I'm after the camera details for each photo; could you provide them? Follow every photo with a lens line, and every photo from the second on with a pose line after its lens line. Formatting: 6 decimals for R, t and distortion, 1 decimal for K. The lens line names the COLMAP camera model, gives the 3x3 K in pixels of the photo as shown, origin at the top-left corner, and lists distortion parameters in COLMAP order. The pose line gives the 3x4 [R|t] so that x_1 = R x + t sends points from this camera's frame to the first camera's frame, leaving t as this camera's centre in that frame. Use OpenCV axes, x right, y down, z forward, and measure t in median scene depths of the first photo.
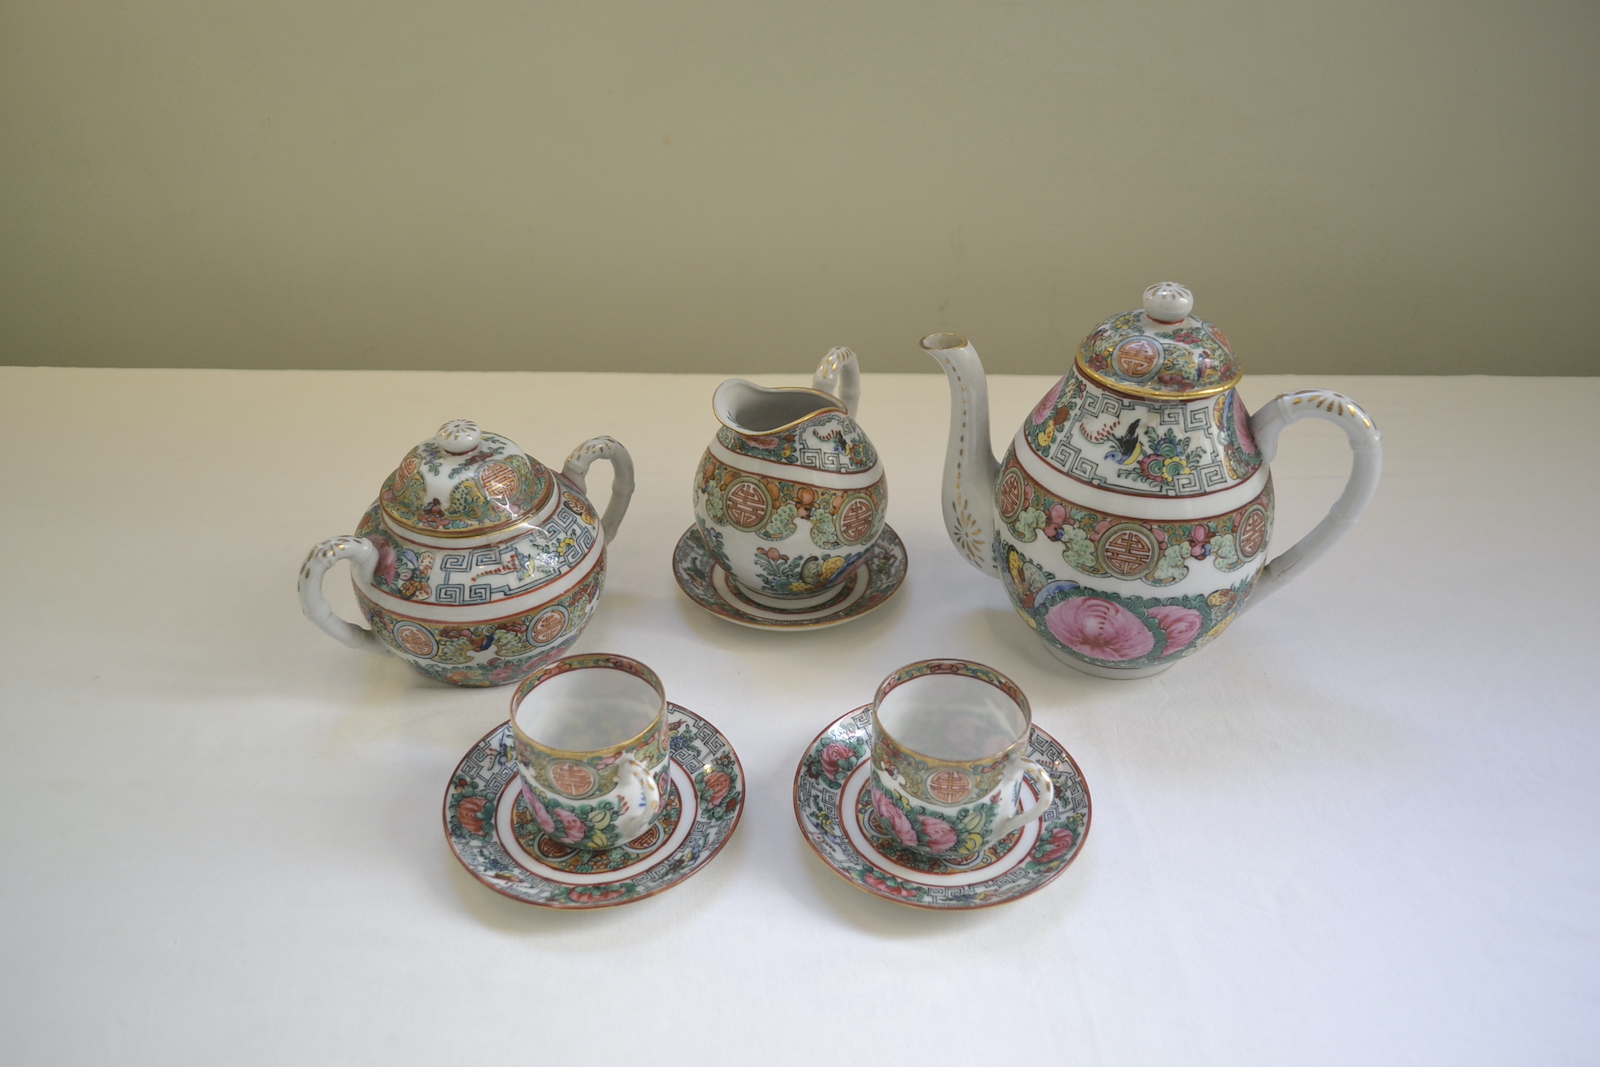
lens RADIAL K [[1243.8, 0, 802.9], [0, 1243.8, 571.1], [0, 0, 1]] dist [-0.087866, 0.003419]
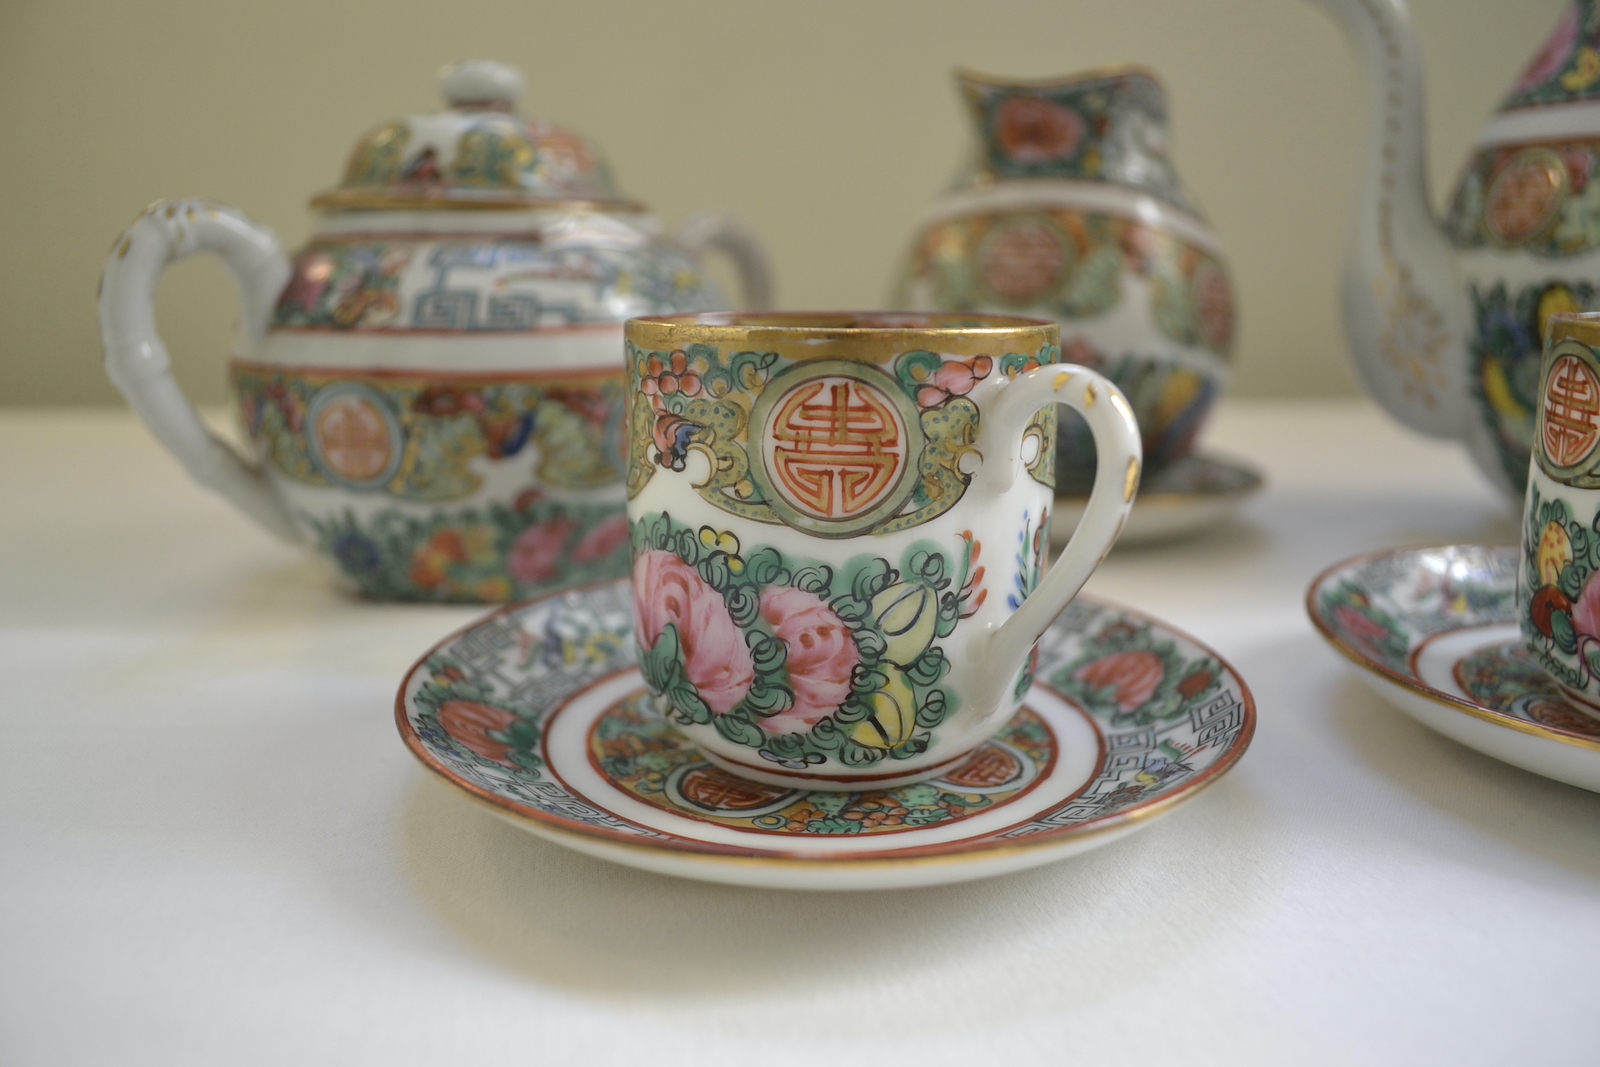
lens RADIAL K [[1243.8, 0, 802.9], [0, 1243.8, 571.1], [0, 0, 1]] dist [-0.087866, 0.003419]
pose [[0.998348, -0.021430, 0.053311, -0.182680], [0.038538, 0.937934, -0.344666, 0.262619], [-0.042616, 0.346151, 0.937210, 0.612341]]
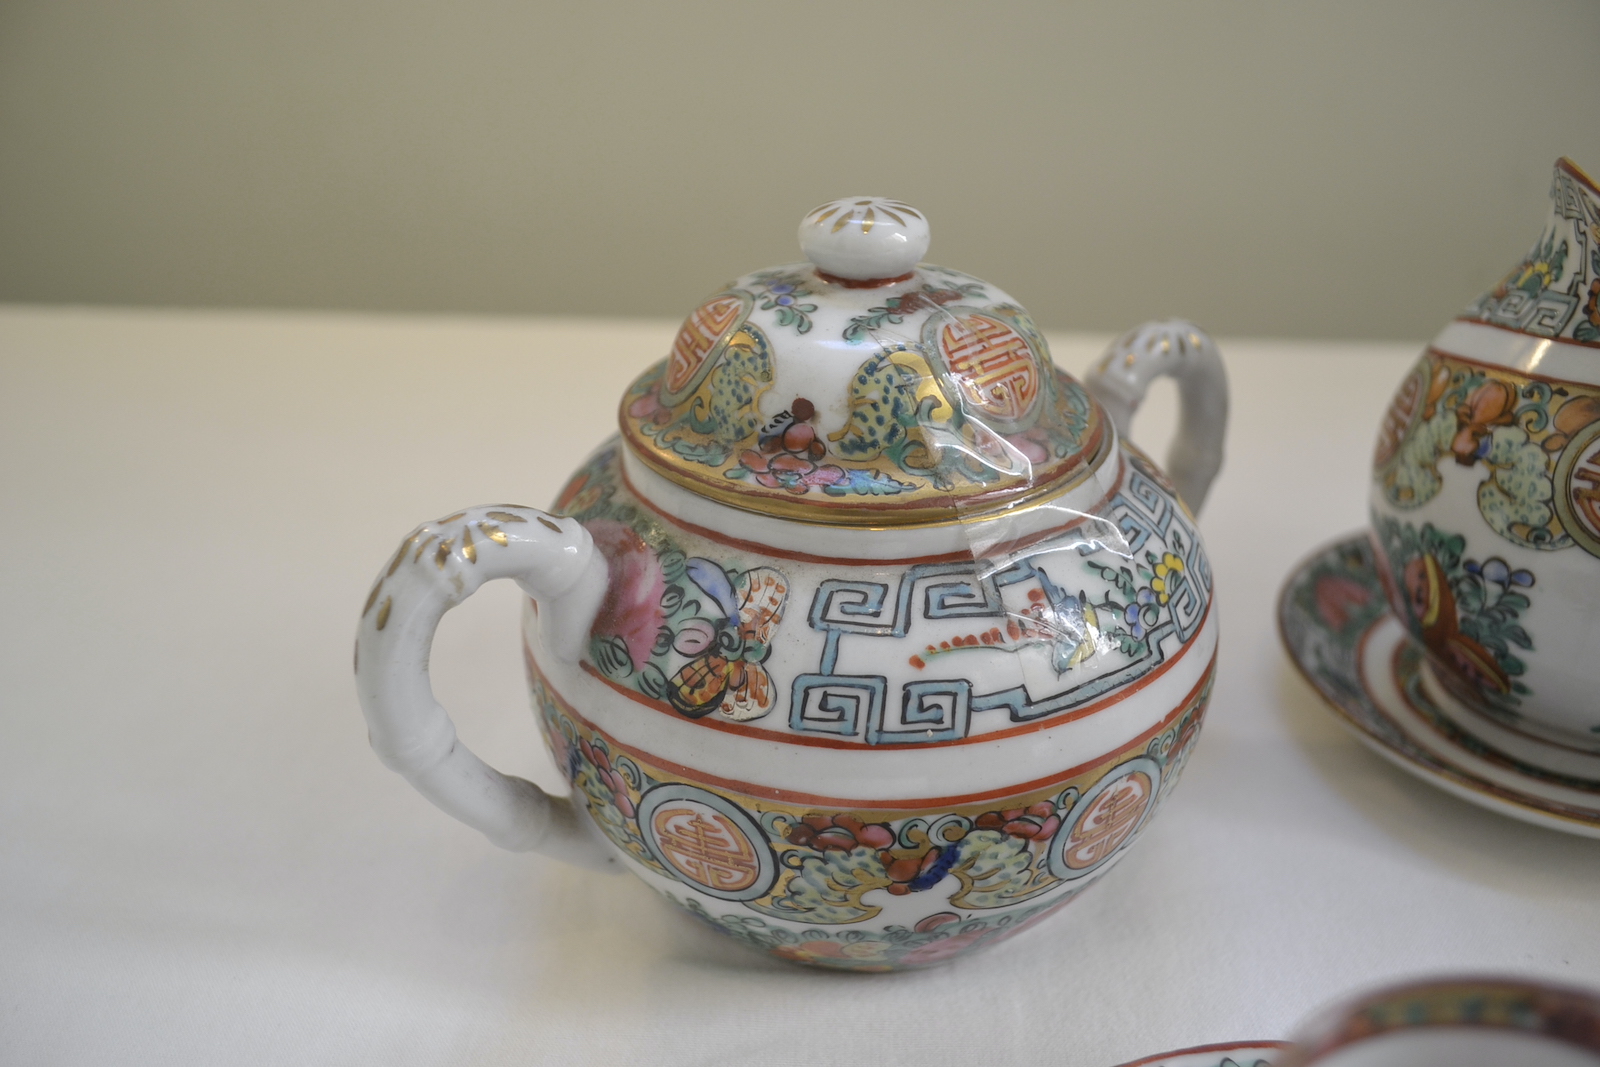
lens RADIAL K [[1243.8, 0, 802.9], [0, 1243.8, 571.1], [0, 0, 1]] dist [-0.087866, 0.003419]
pose [[0.989985, 0.036525, -0.136365, -0.253159], [-0.049742, 0.994252, -0.094806, 0.014790], [0.132118, 0.100640, 0.986112, 0.693299]]
